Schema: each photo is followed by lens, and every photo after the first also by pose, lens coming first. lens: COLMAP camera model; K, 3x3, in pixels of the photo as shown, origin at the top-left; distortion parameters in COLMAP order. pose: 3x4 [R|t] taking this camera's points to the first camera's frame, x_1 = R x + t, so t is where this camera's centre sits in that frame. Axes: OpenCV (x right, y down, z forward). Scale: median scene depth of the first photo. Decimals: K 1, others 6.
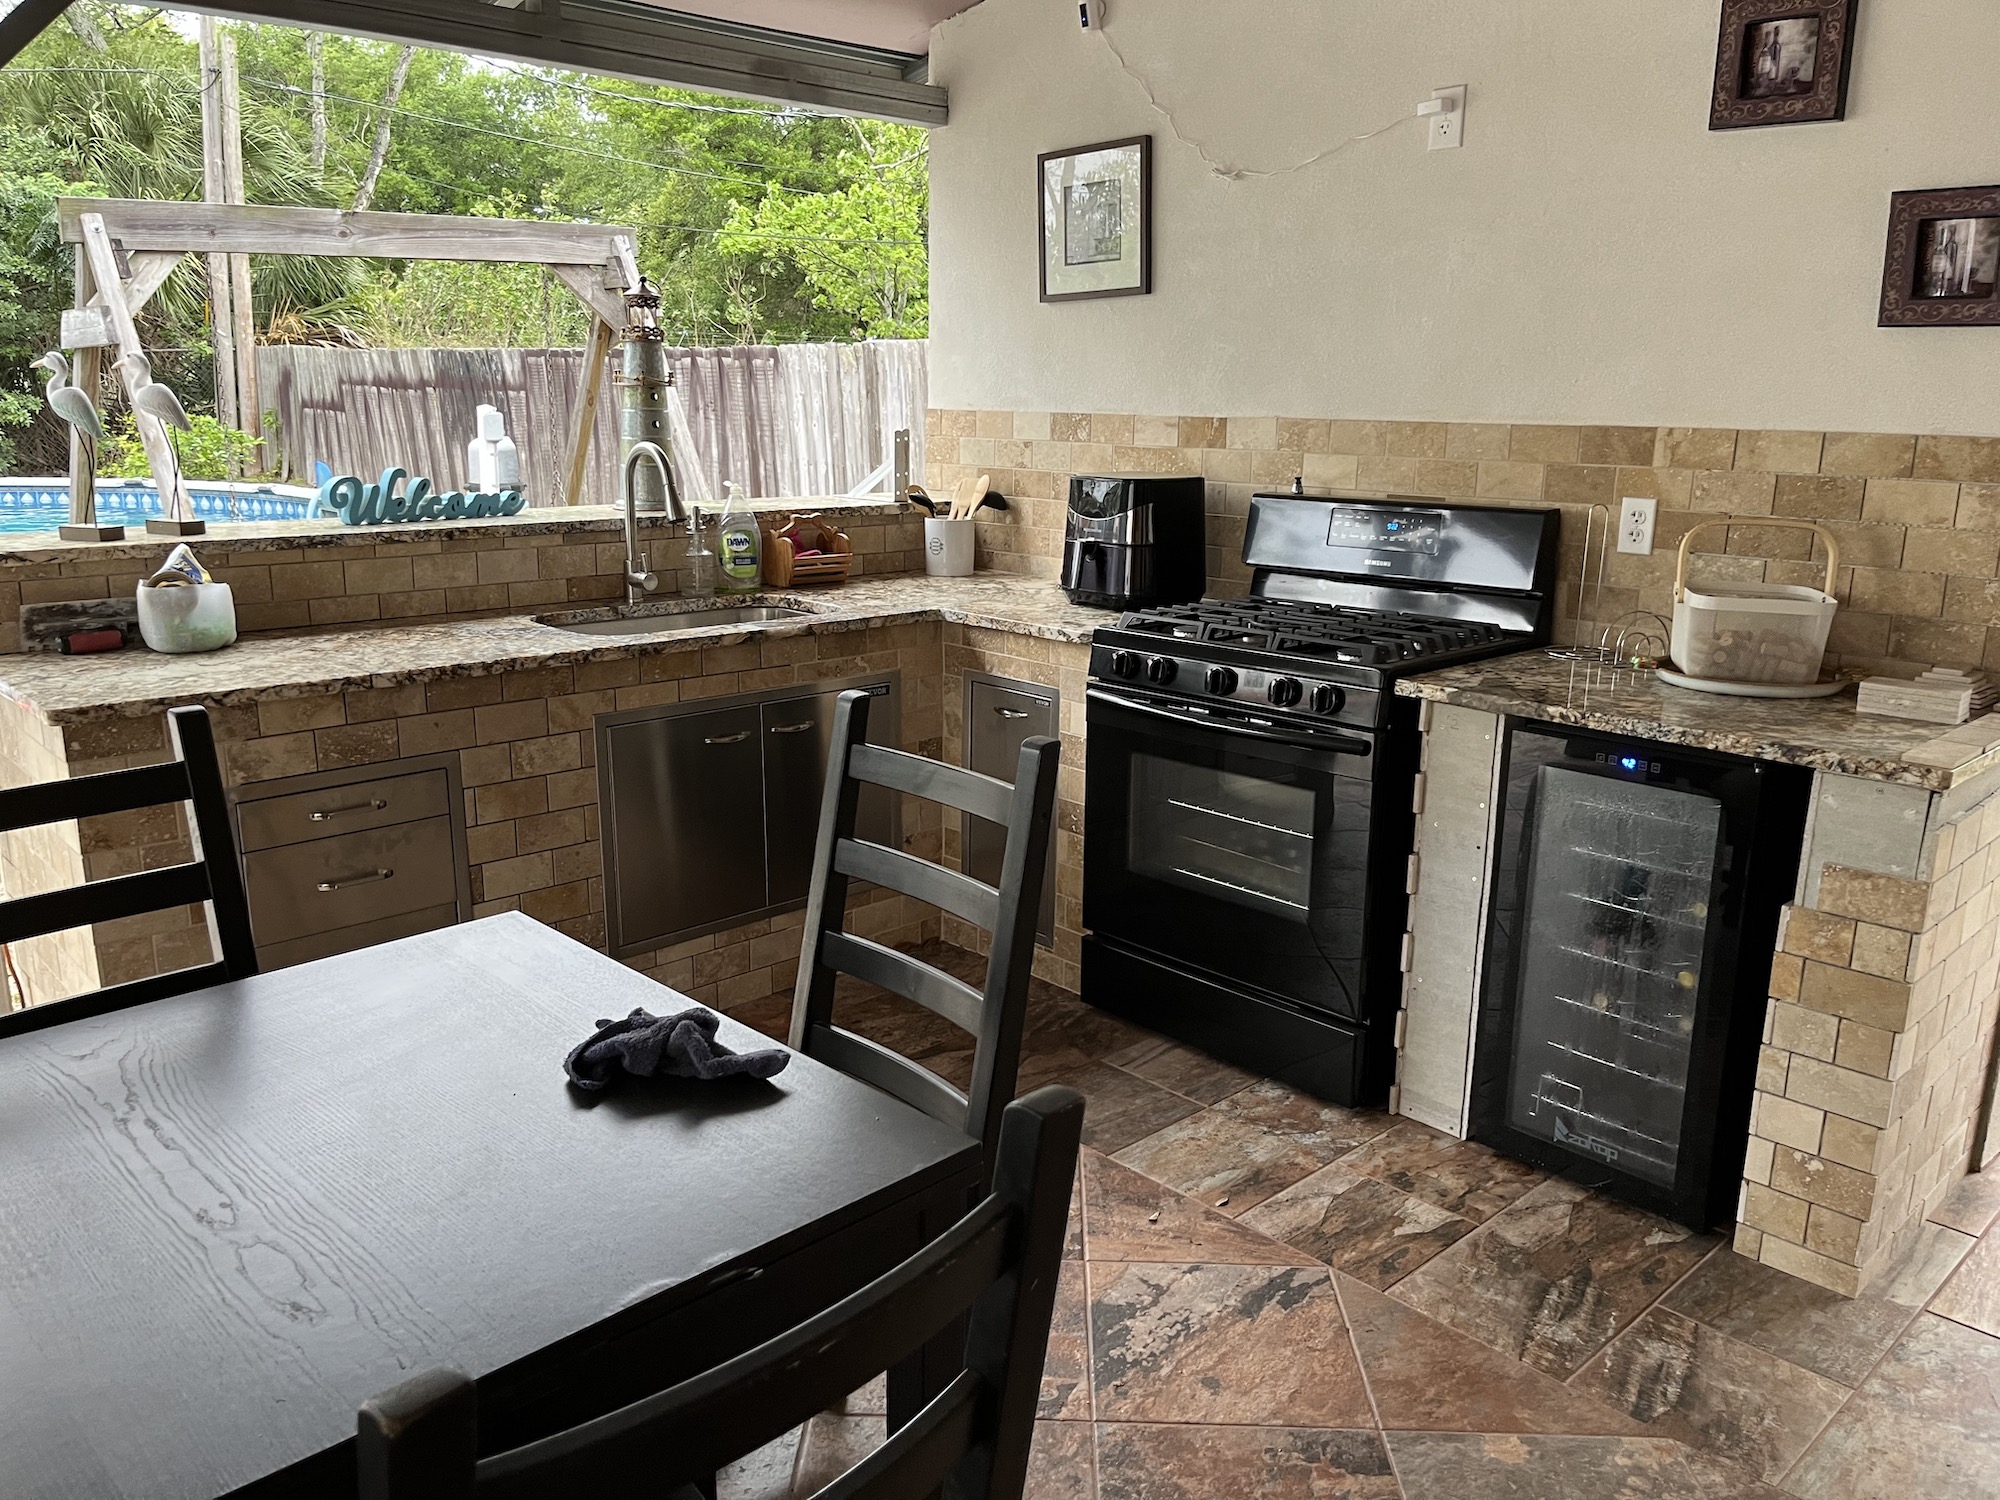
lens RADIAL K [[1504.3, 0, 989.0], [0, 1504.3, 761.5], [0, 0, 1]] dist [0.033879, 0.000484]
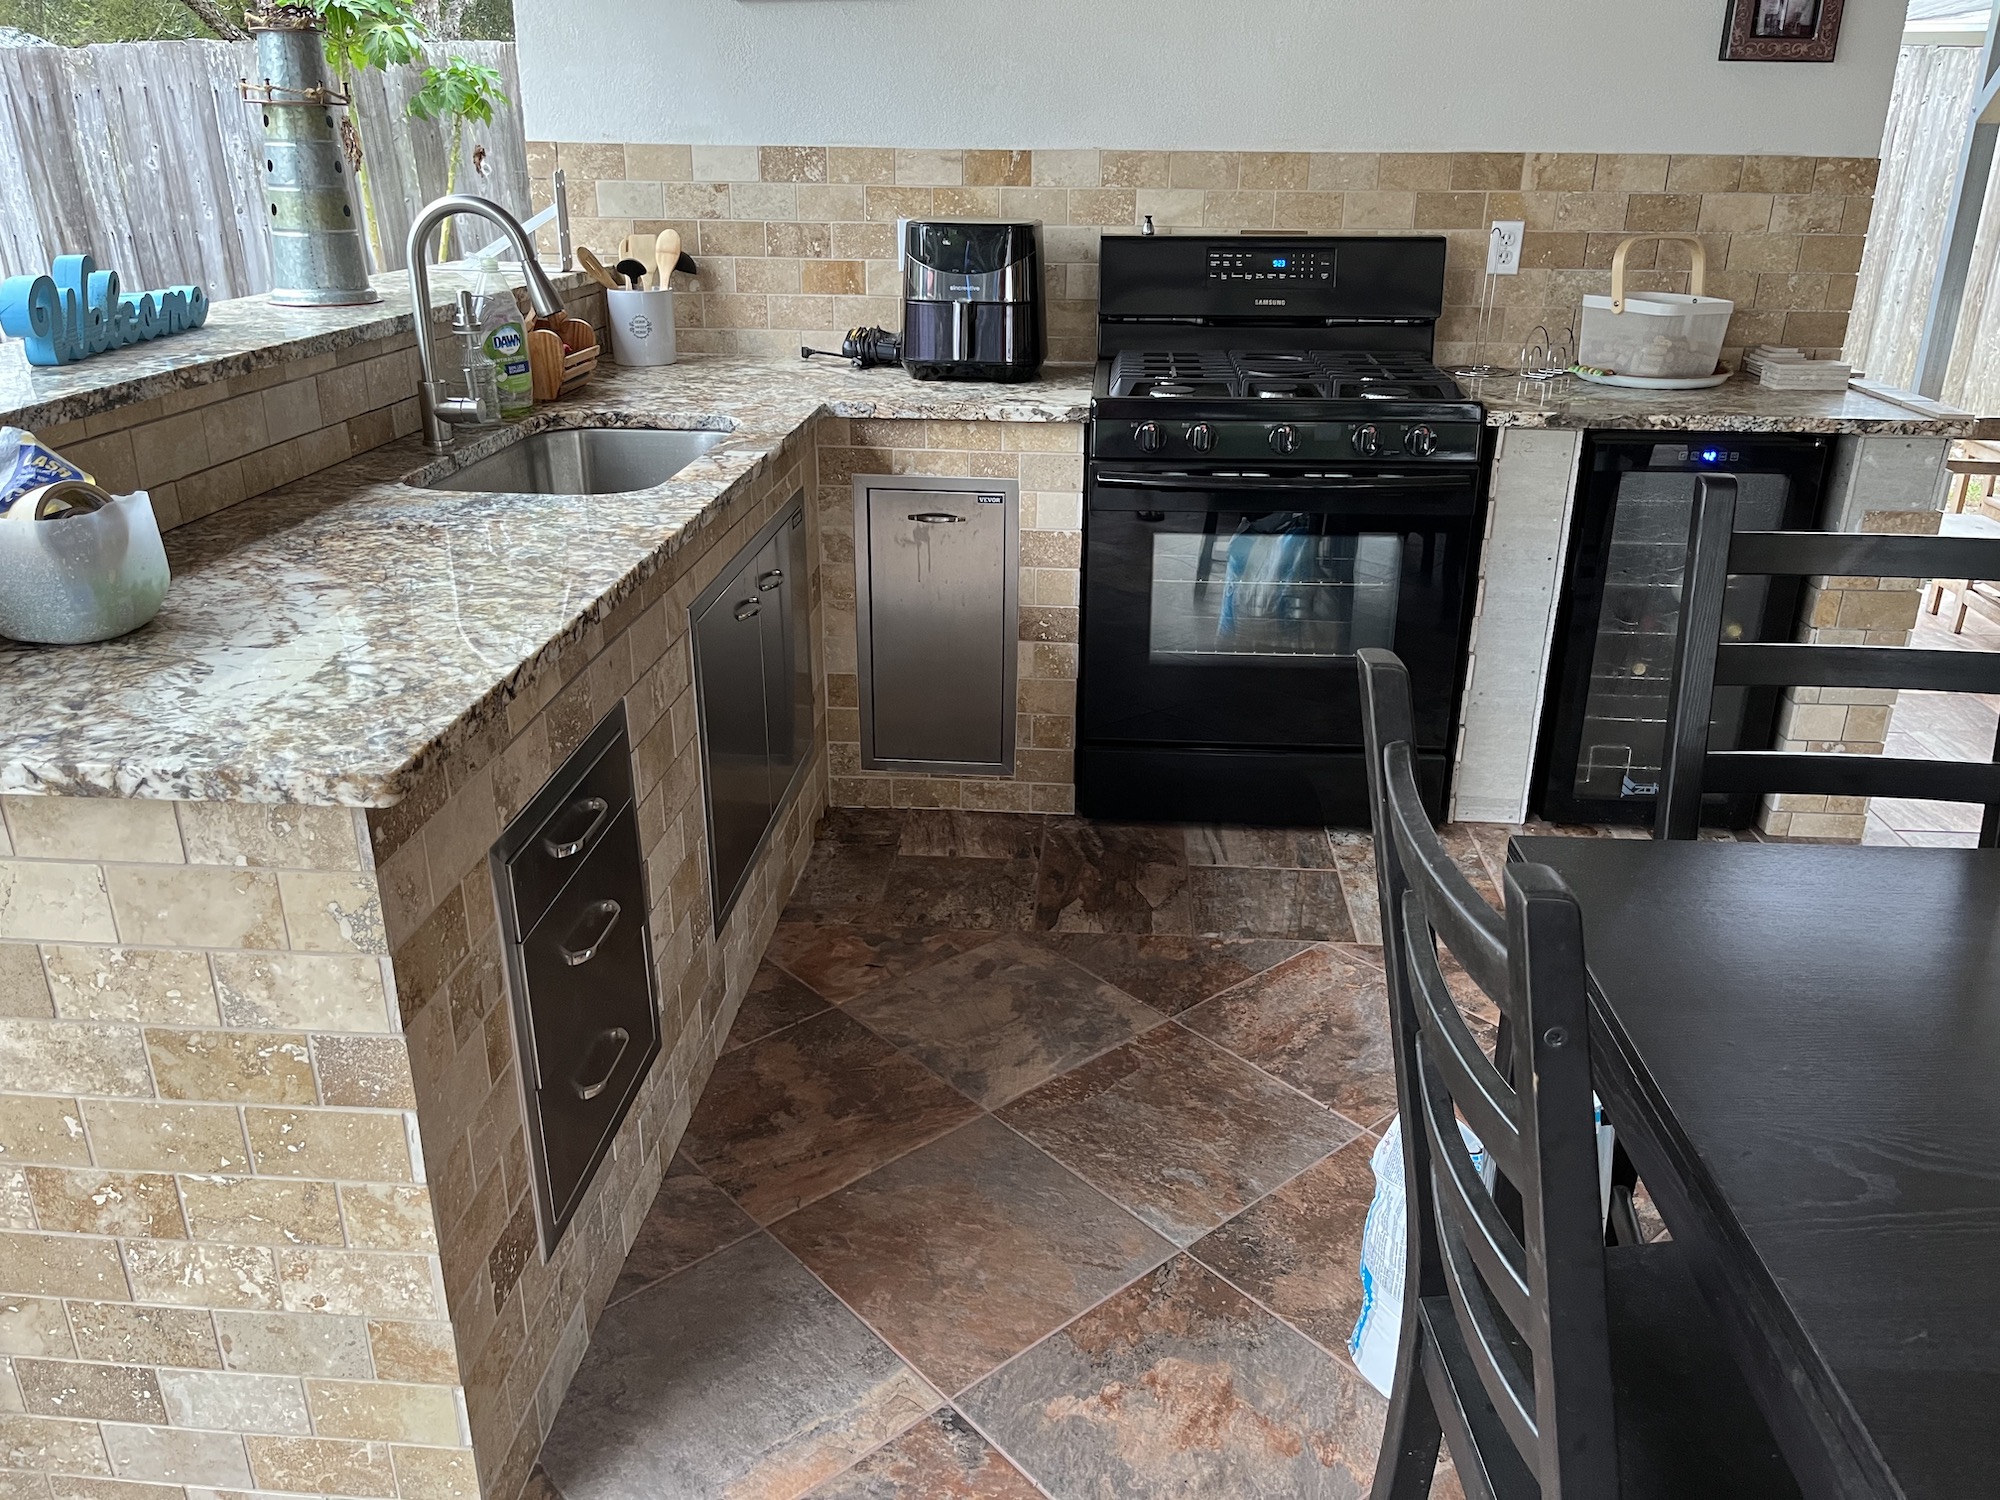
lens RADIAL K [[1504.3, 0, 997.1], [0, 1504.3, 730.2], [0, 0, 1]] dist [0.033879, 0.000484]
pose [[0.735492, -0.249839, 0.629788, -0.615730], [0.161359, 0.967375, 0.195320, -0.090240], [-0.658039, -0.042034, 0.751810, 0.398298]]
